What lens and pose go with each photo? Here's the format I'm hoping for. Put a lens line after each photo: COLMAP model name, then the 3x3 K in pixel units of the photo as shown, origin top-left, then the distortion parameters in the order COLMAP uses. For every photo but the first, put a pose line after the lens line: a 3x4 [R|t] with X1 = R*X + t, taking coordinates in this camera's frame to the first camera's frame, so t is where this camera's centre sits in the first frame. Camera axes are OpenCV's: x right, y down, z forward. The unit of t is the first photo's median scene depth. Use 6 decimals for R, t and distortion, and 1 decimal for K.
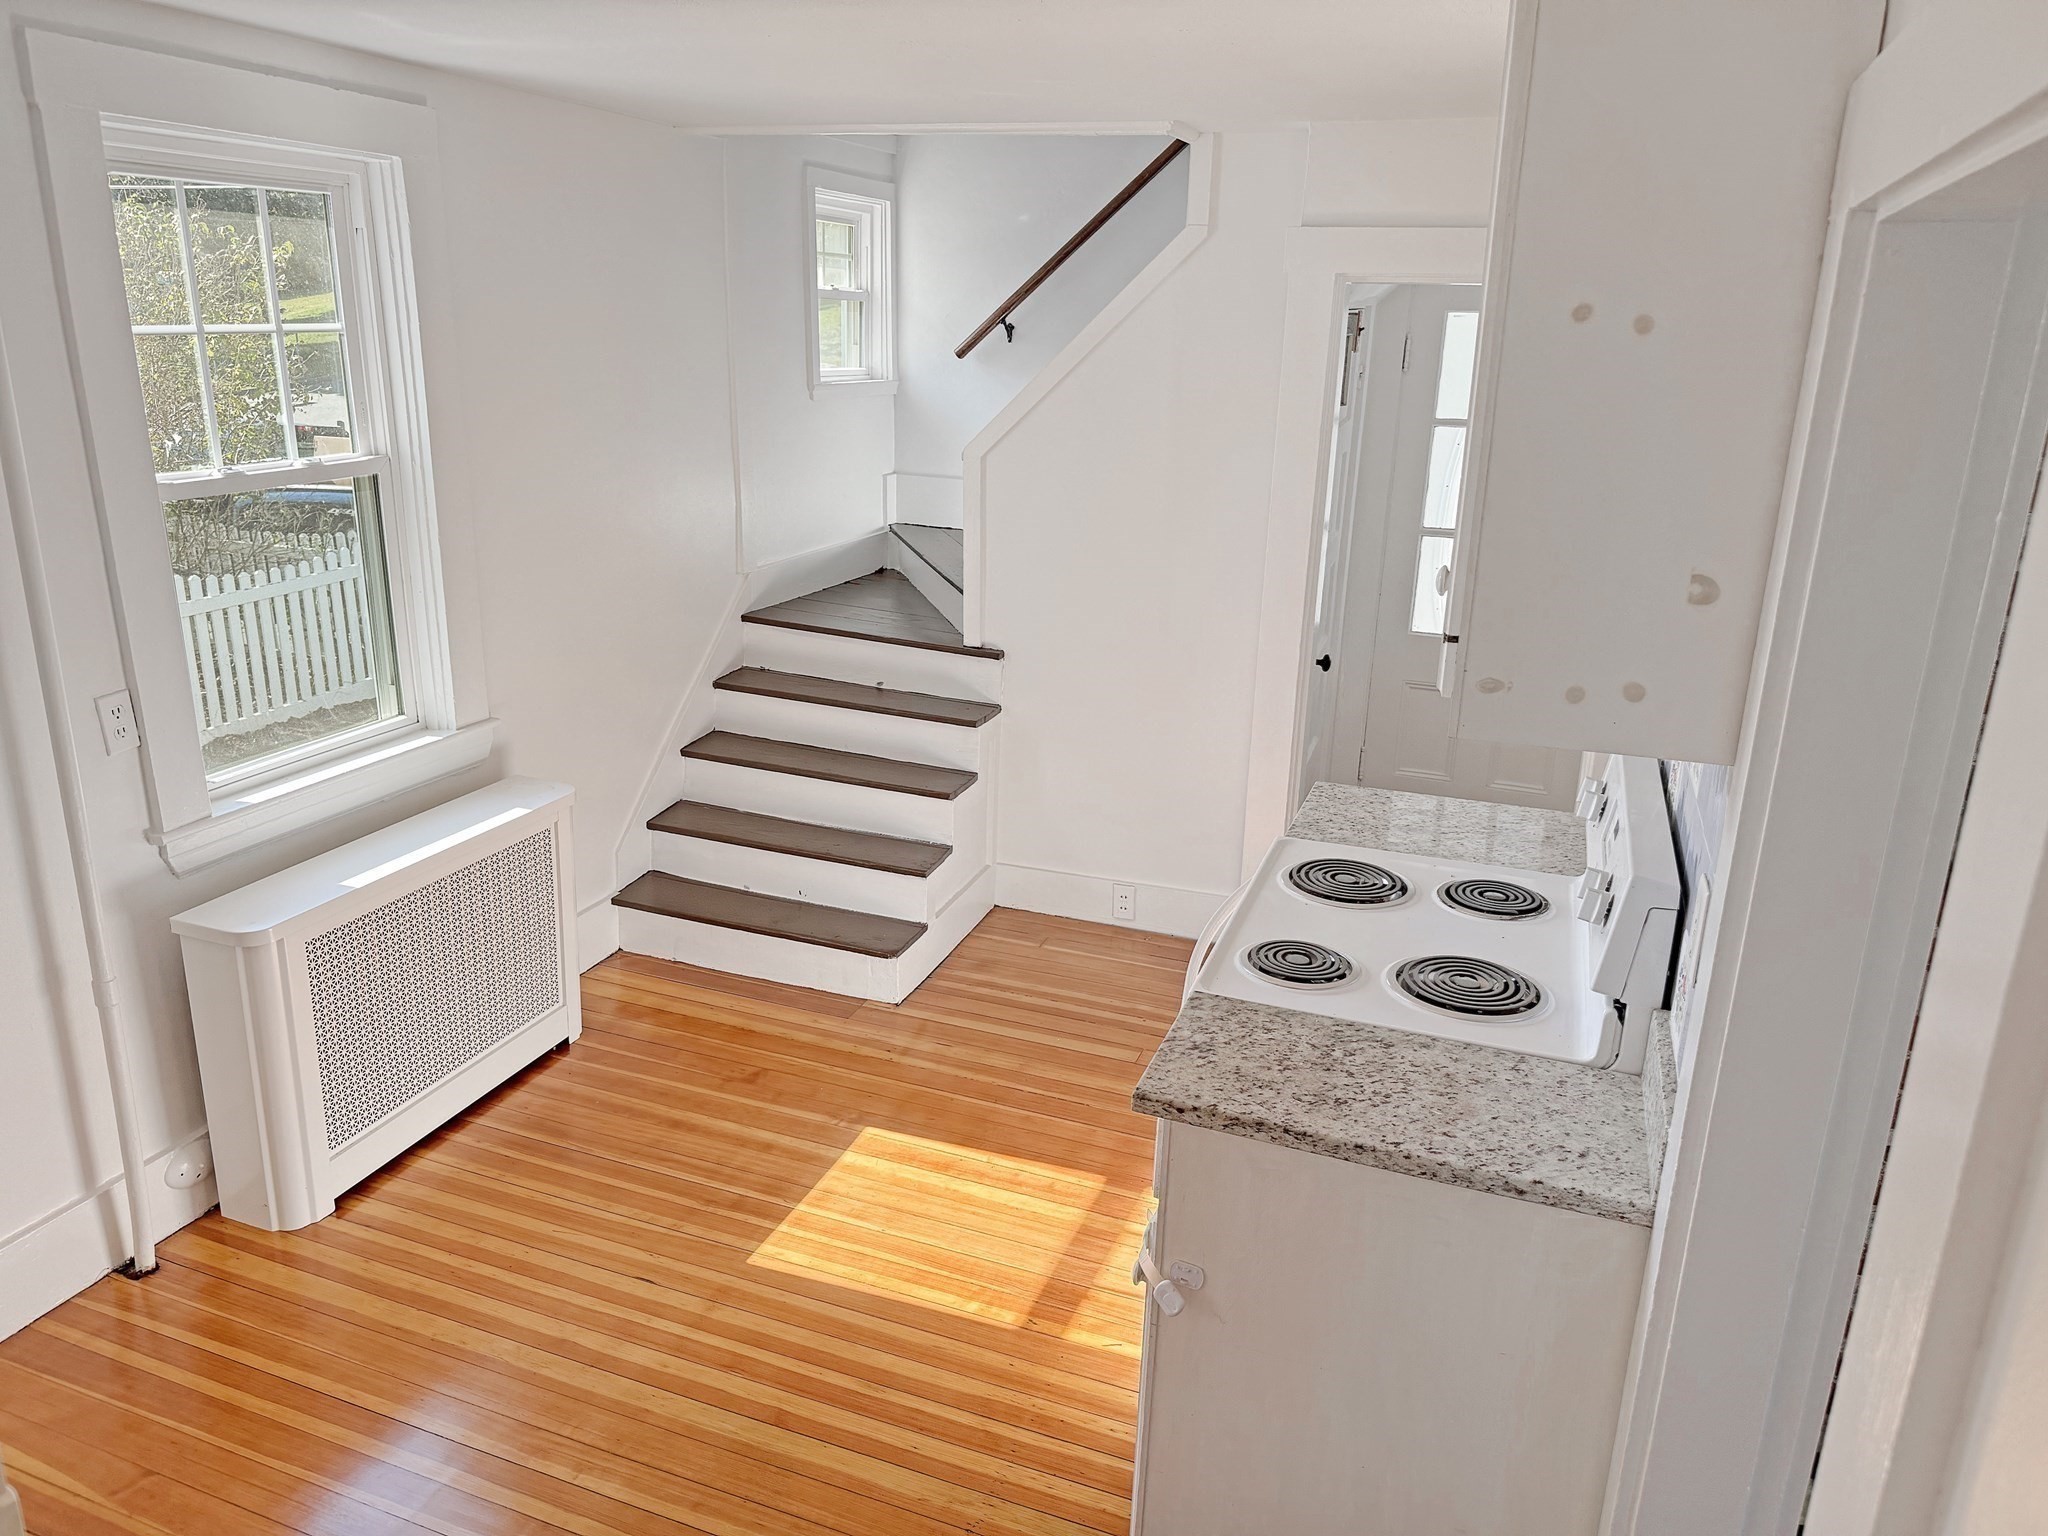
lens RADIAL K [[1463.6, 0, 1004.9], [0, 1463.6, 771.2], [0, 0, 1]] dist [0.073357, -0.077365]
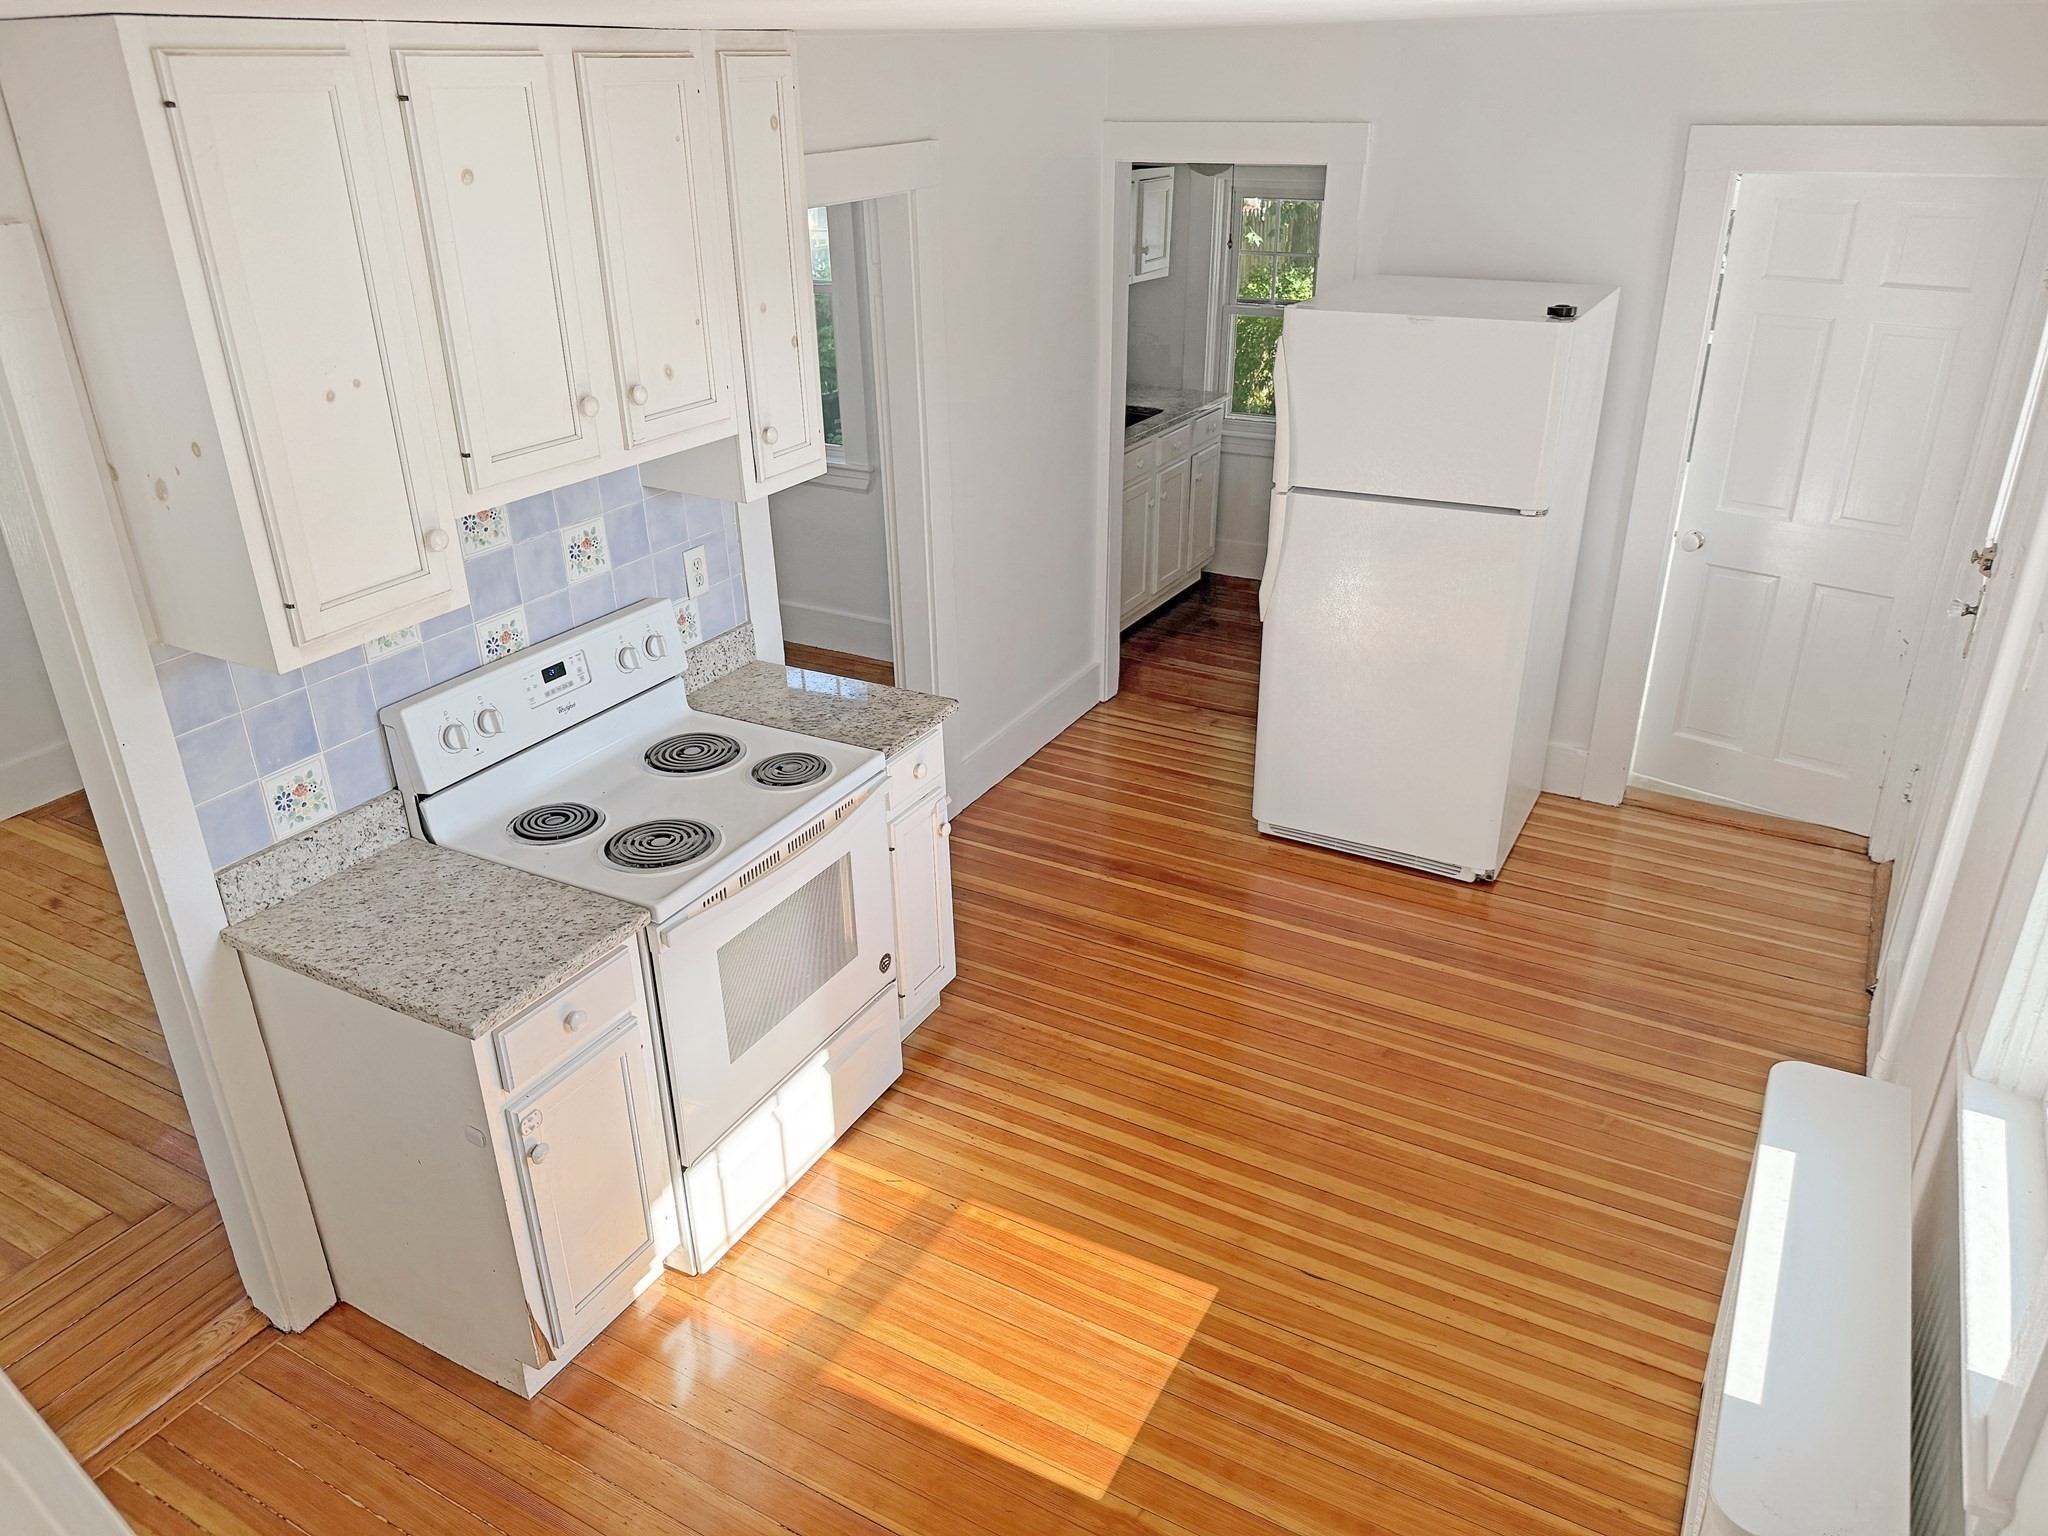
lens RADIAL K [[1463.6, 0, 975.1], [0, 1463.6, 764.6], [0, 0, 1]] dist [0.073357, -0.077365]
pose [[-0.985429, -0.081215, 0.149444, -0.122483], [0.039781, 0.744215, 0.666755, -0.560291], [-0.165369, 0.662984, -0.730140, 1.404714]]
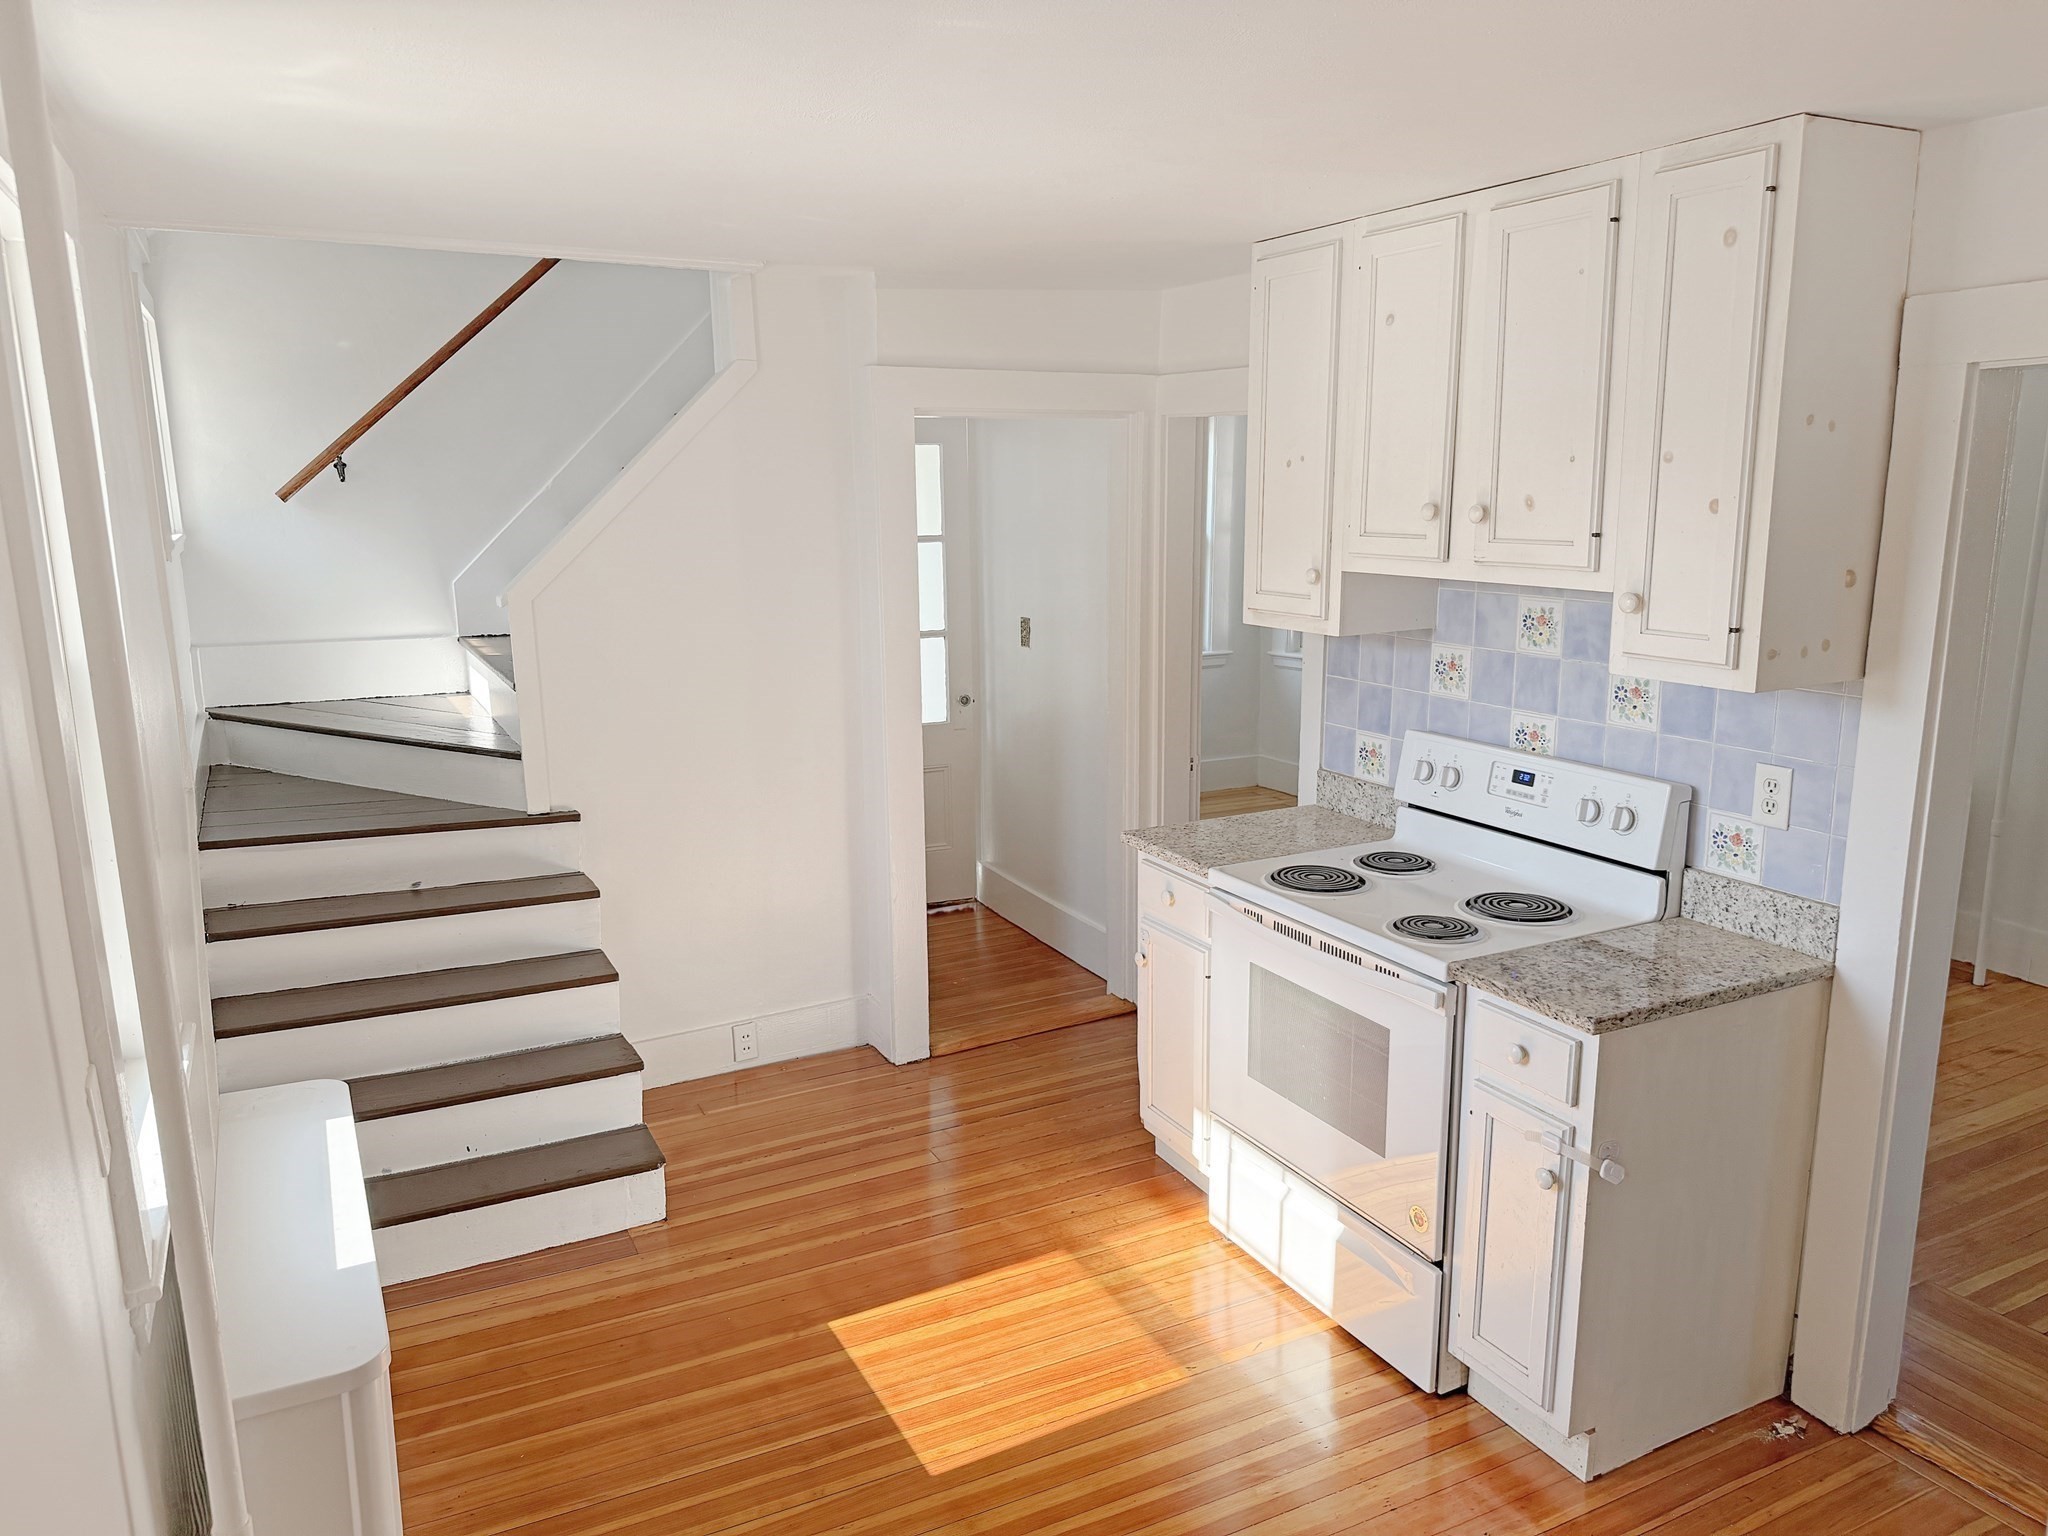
lens RADIAL K [[1463.6, 0, 1062.8], [0, 1463.6, 761.8], [0, 0, 1]] dist [0.073357, -0.077365]
pose [[0.658925, -0.174592, 0.731666, -0.649013], [0.242235, 0.970126, 0.013342, -0.073536], [-0.712138, 0.168443, 0.681532, 0.238642]]
